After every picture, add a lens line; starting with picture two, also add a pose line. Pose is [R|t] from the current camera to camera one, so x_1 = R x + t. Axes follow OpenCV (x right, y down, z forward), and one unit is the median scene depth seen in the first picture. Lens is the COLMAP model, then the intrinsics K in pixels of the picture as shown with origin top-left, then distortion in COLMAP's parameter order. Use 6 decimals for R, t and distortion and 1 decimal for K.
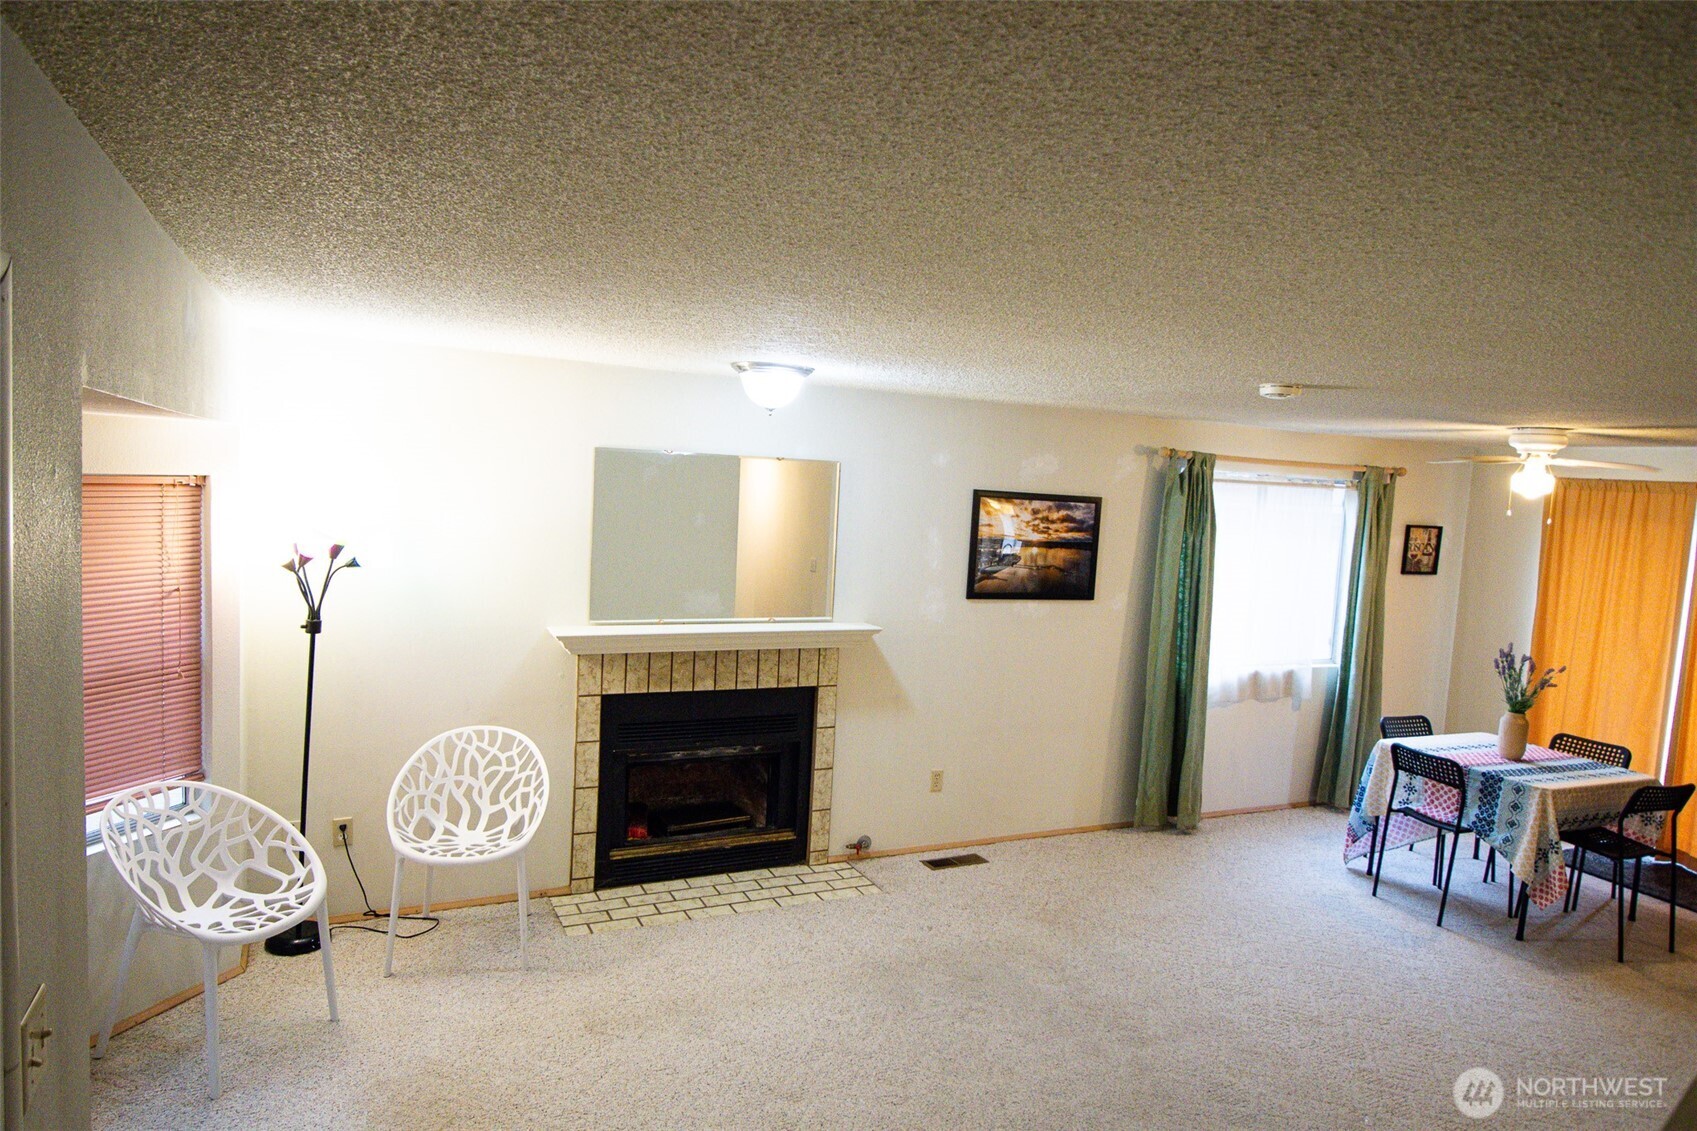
lens RADIAL K [[1051.4, 0, 829.1], [0, 1051.4, 565.0], [0, 0, 1]] dist [0.005062, -0.003035]
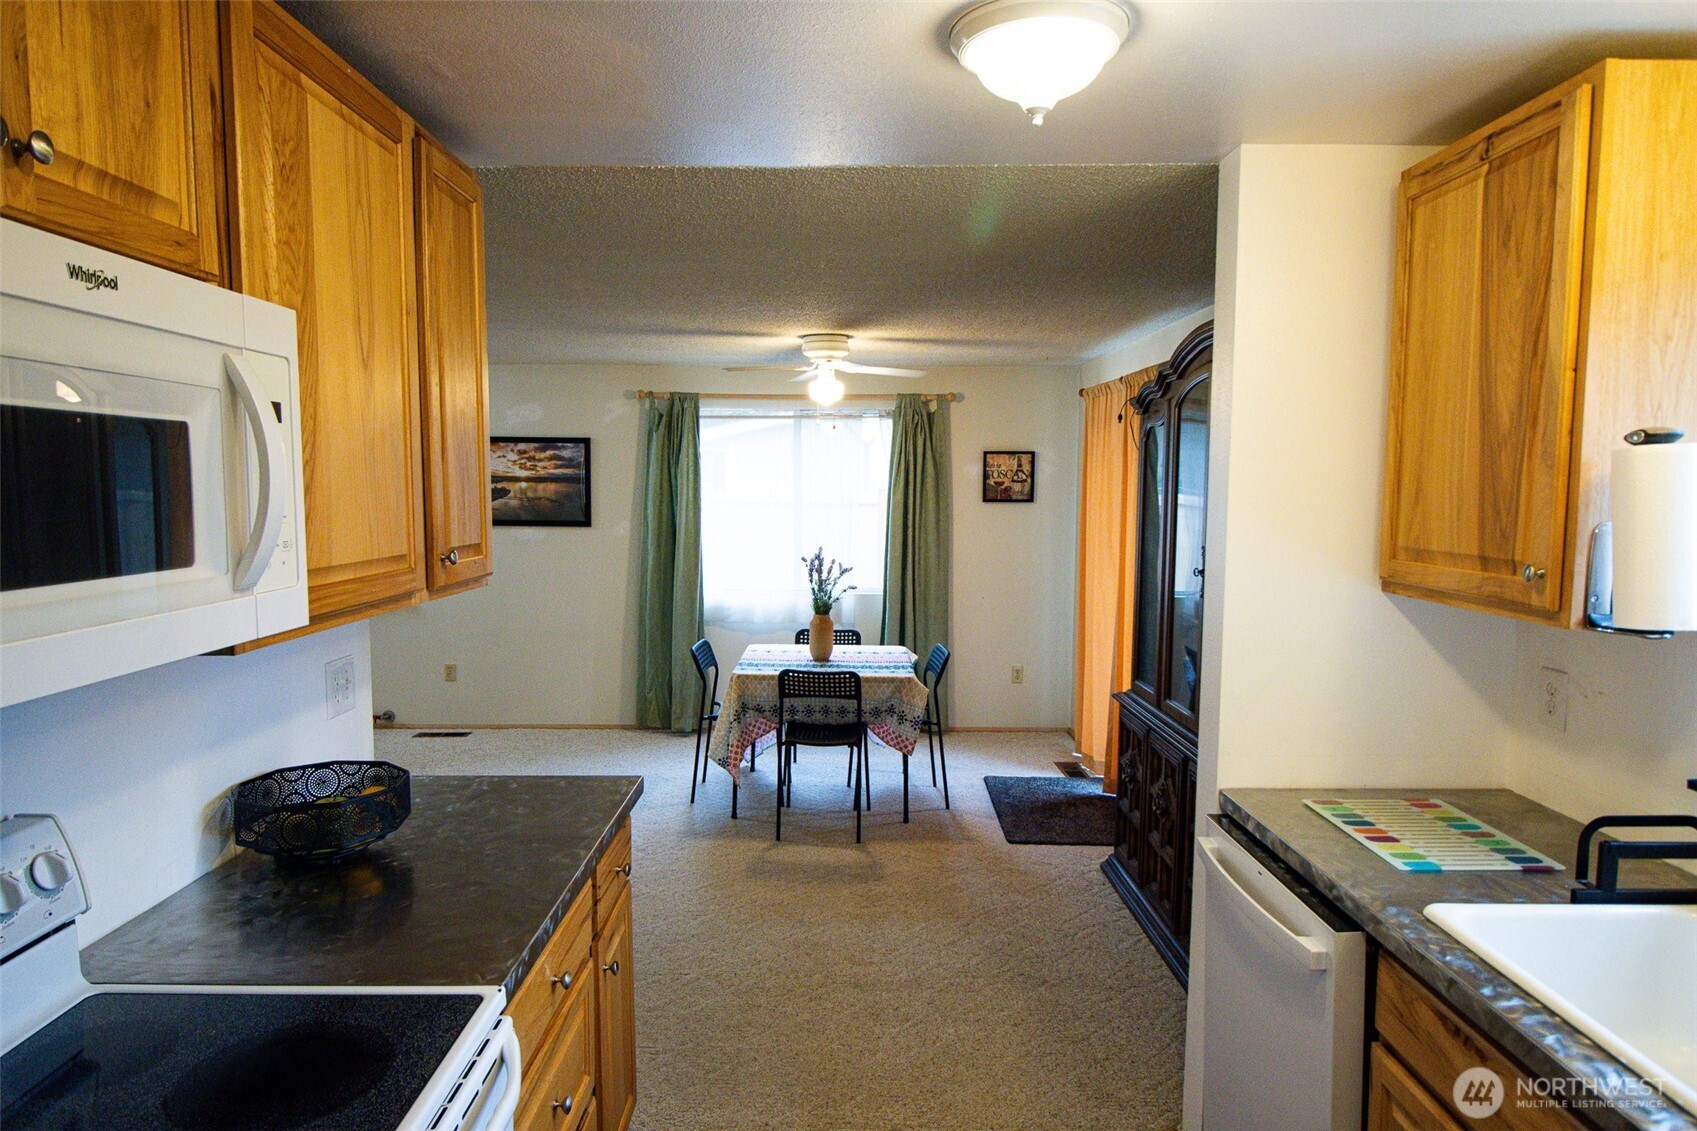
lens RADIAL K [[1051.4, 0, 829.1], [0, 1051.4, 565.0], [0, 0, 1]] dist [0.005062, -0.003035]
pose [[0.899620, -0.016520, -0.436362, 1.036239], [0.008318, 0.999751, -0.020702, 0.106025], [0.436595, 0.014994, 0.899533, 0.073323]]
